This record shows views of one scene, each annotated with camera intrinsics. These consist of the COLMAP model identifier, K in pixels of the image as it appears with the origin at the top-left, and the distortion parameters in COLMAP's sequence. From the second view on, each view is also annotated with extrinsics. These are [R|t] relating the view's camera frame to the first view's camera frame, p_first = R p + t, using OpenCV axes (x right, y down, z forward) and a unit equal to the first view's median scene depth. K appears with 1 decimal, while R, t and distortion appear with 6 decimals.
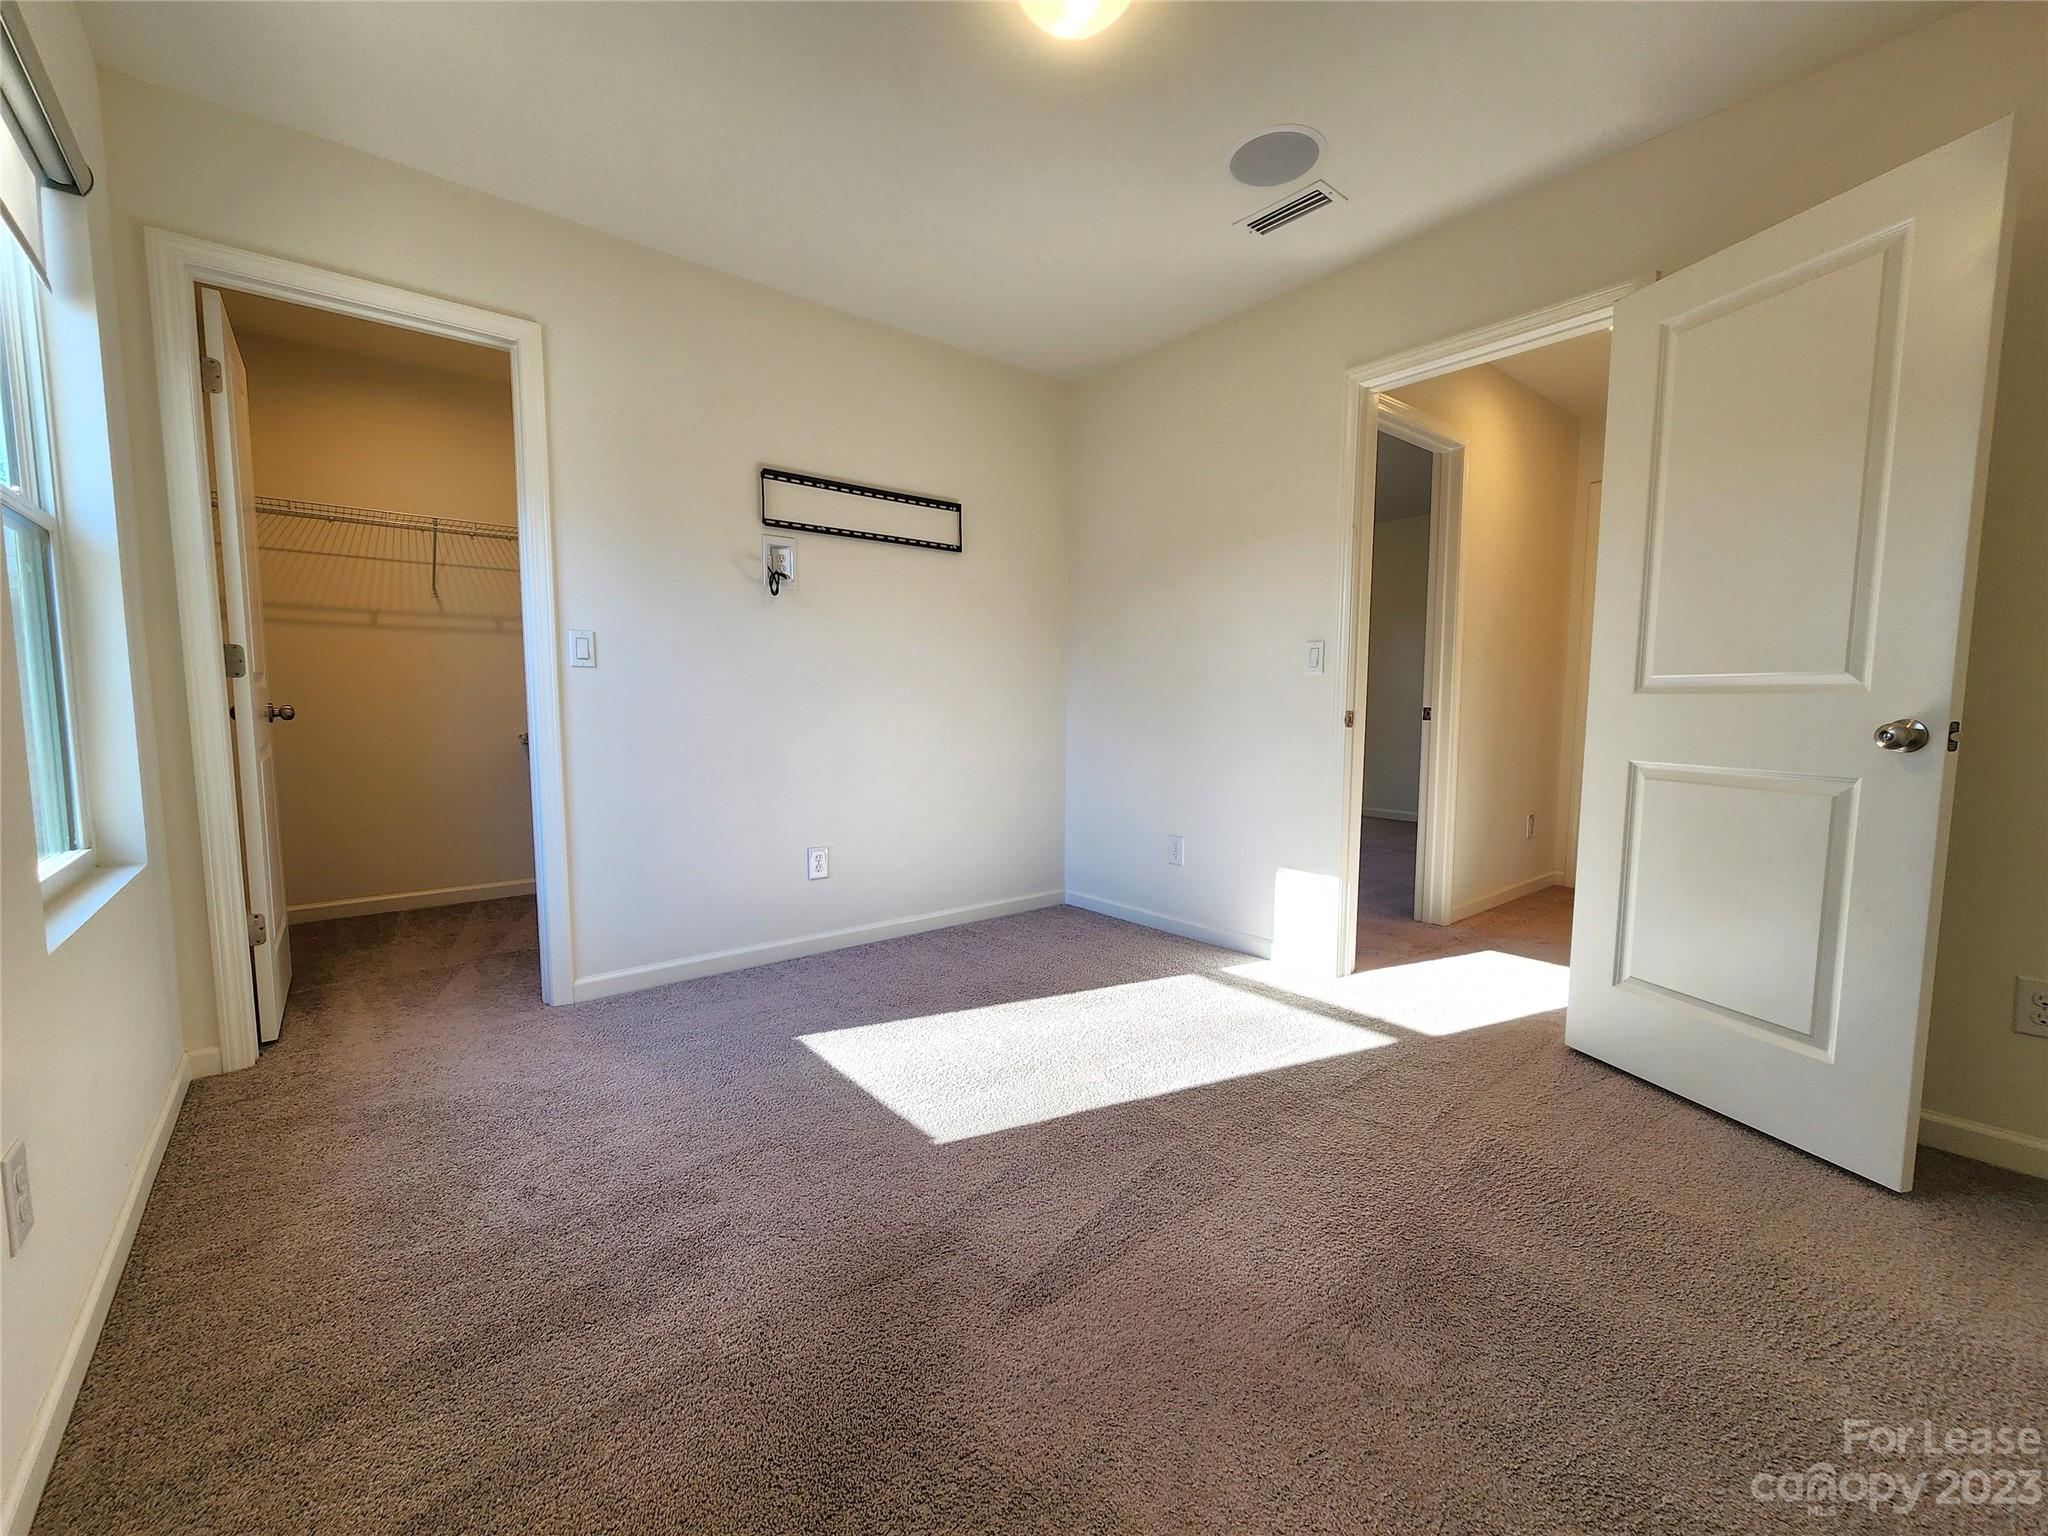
lens RADIAL K [[843.2, 0, 1029.2], [0, 843.2, 778.7], [0, 0, 1]] dist [0.000700, 0.001757]
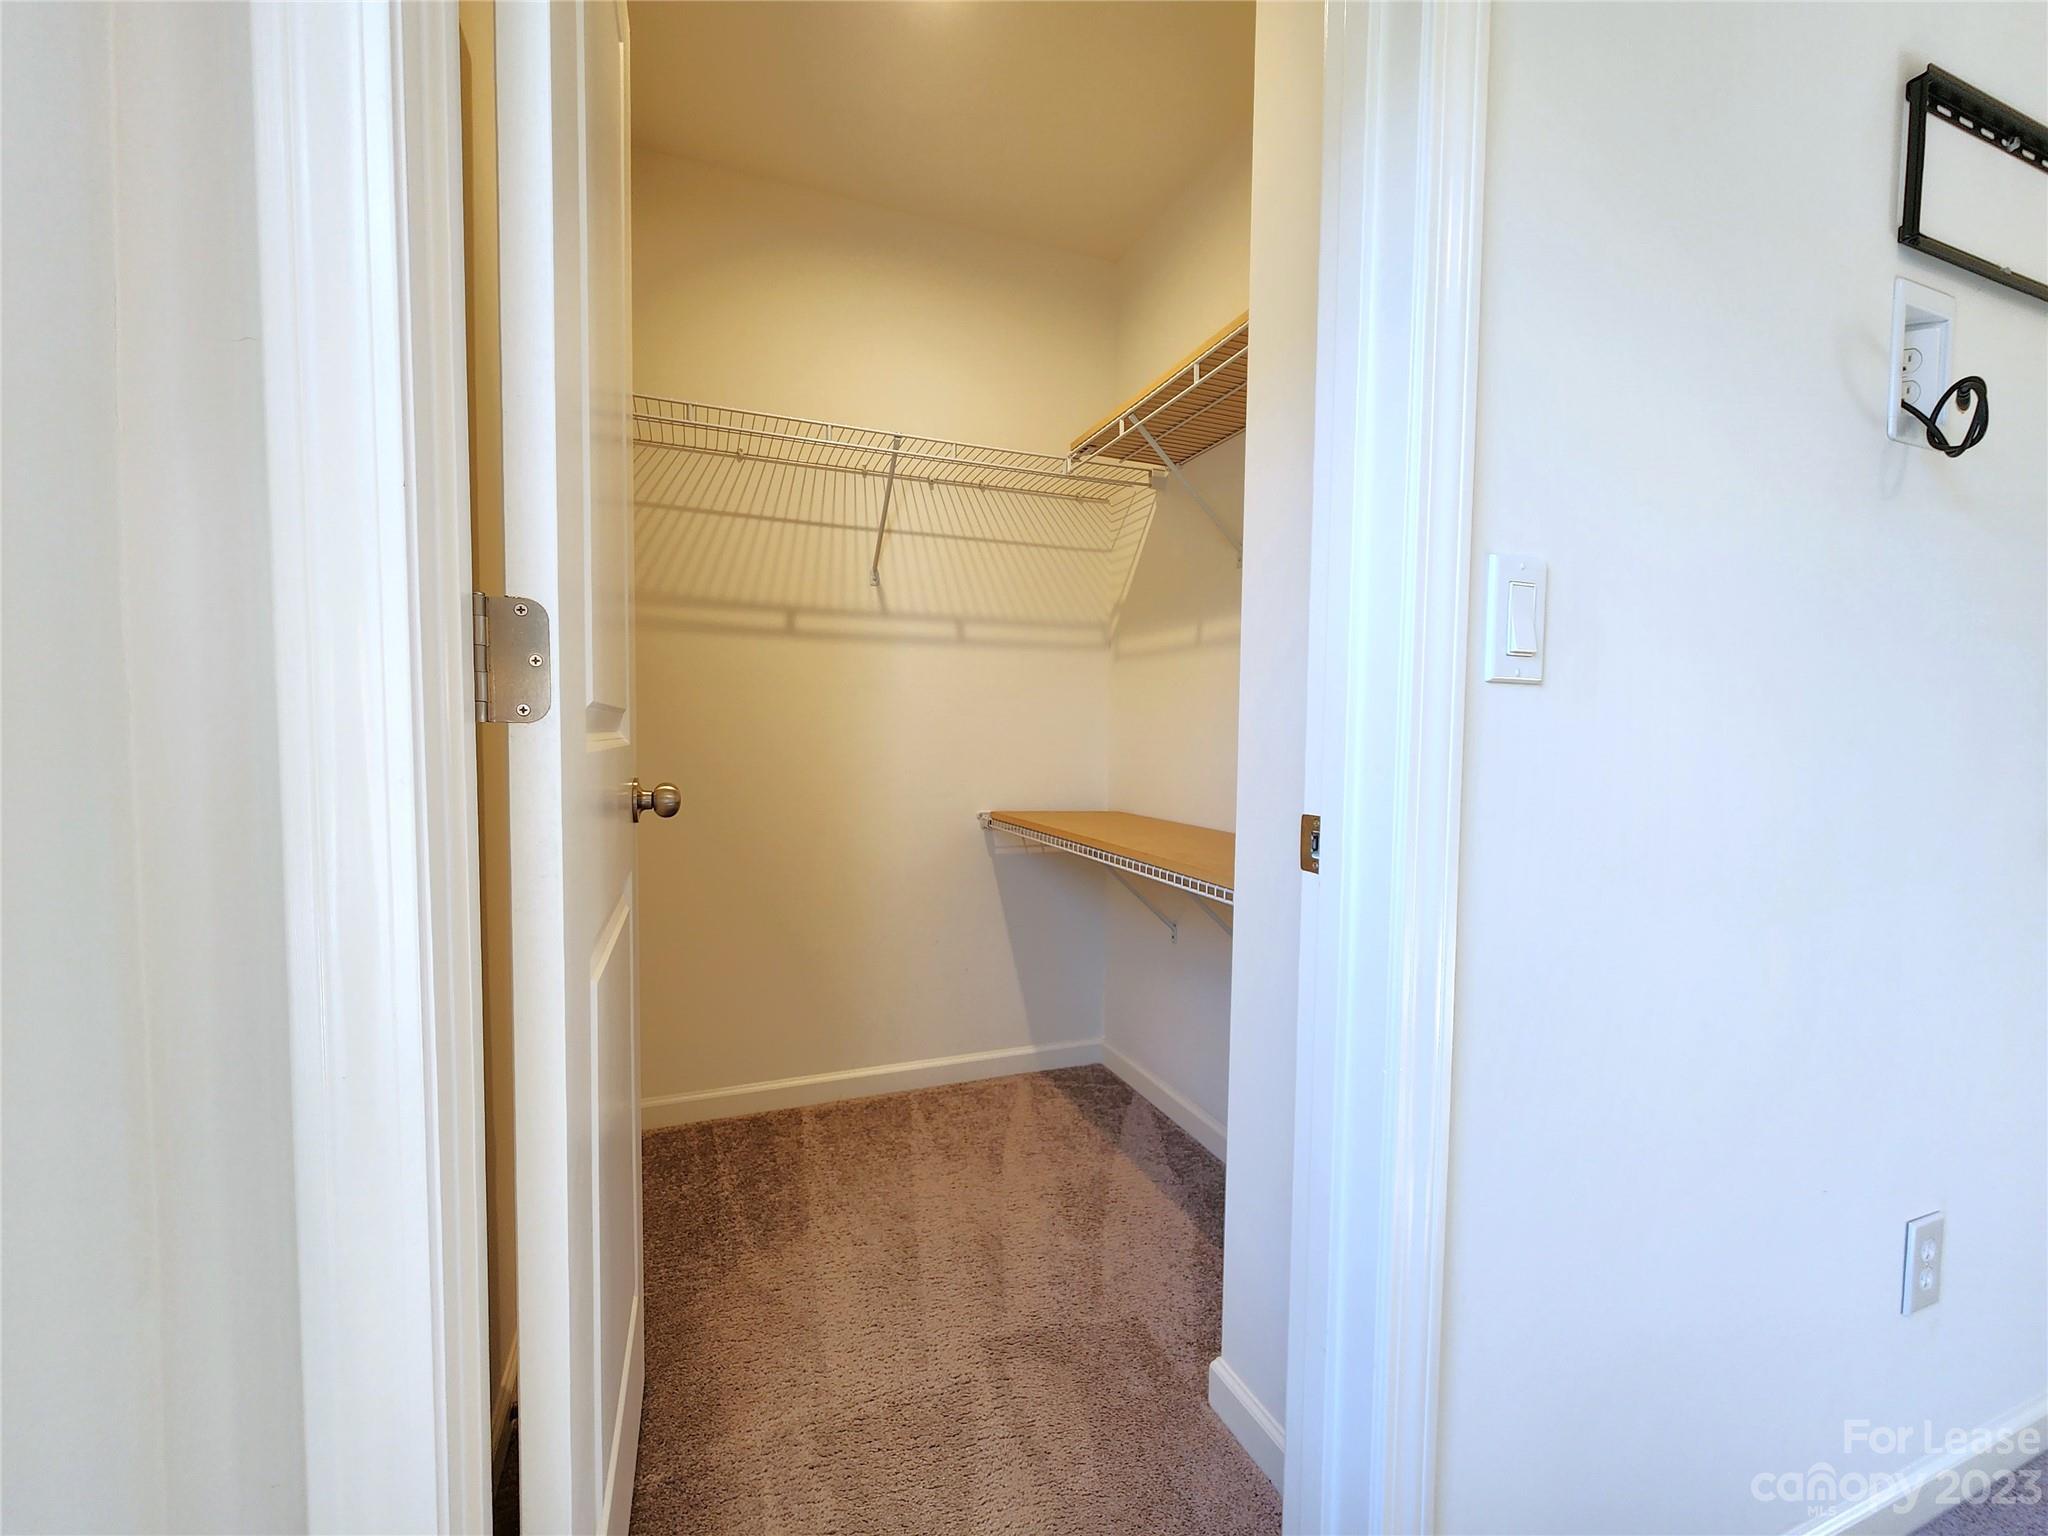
lens RADIAL K [[843.2, 0, 1021.0], [0, 843.2, 772.2], [0, 0, 1]] dist [0.000700, 0.001757]
pose [[0.951186, 0.018746, -0.308049, -0.443097], [-0.035446, 0.998184, -0.048706, -0.060860], [0.306576, 0.057248, 0.950123, 0.498384]]
